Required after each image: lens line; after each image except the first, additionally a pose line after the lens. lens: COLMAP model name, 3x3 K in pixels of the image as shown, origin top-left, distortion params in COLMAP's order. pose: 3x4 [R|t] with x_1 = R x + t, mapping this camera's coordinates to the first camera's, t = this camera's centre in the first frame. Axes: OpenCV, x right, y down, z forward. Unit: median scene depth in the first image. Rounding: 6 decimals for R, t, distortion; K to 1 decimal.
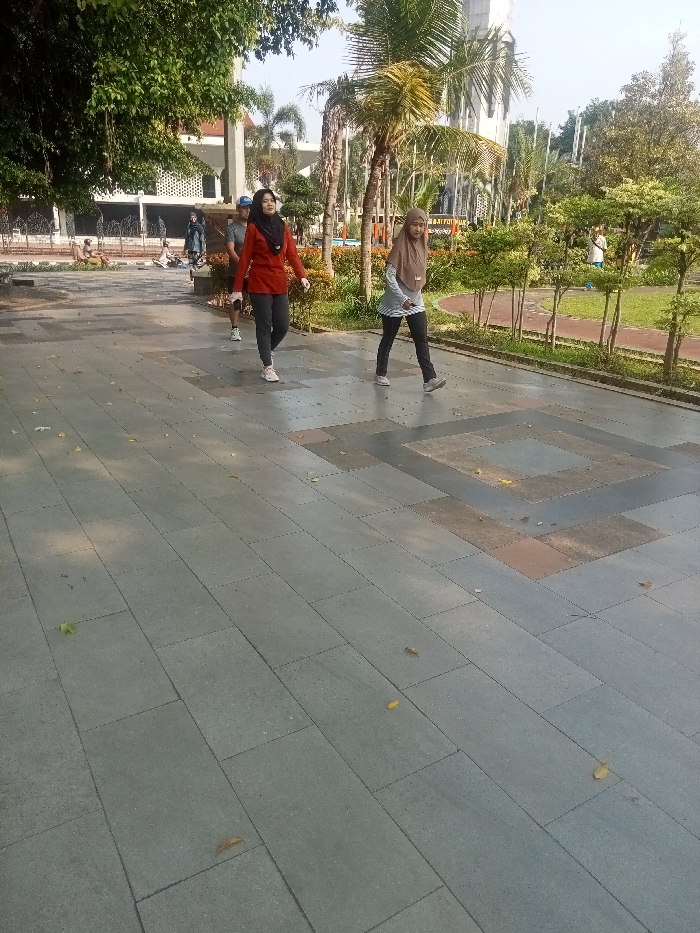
lens RADIAL K [[660.1, 0, 381.3], [0, 660.1, 465.9], [0, 0, 1]] dist [0.033158, -0.046022]
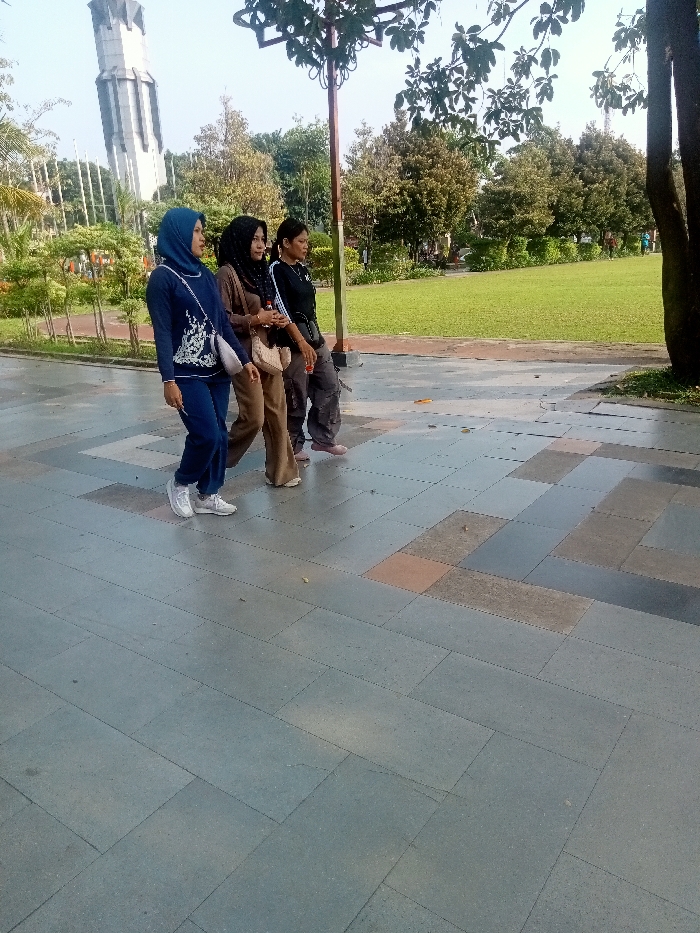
lens RADIAL K [[660.1, 0, 381.3], [0, 660.1, 465.9], [0, 0, 1]] dist [0.033158, -0.046022]
pose [[0.928089, -0.195372, 0.316986, 0.173609], [0.201863, 0.979333, 0.012578, 0.094165], [-0.312893, 0.052314, 0.948347, -0.271559]]
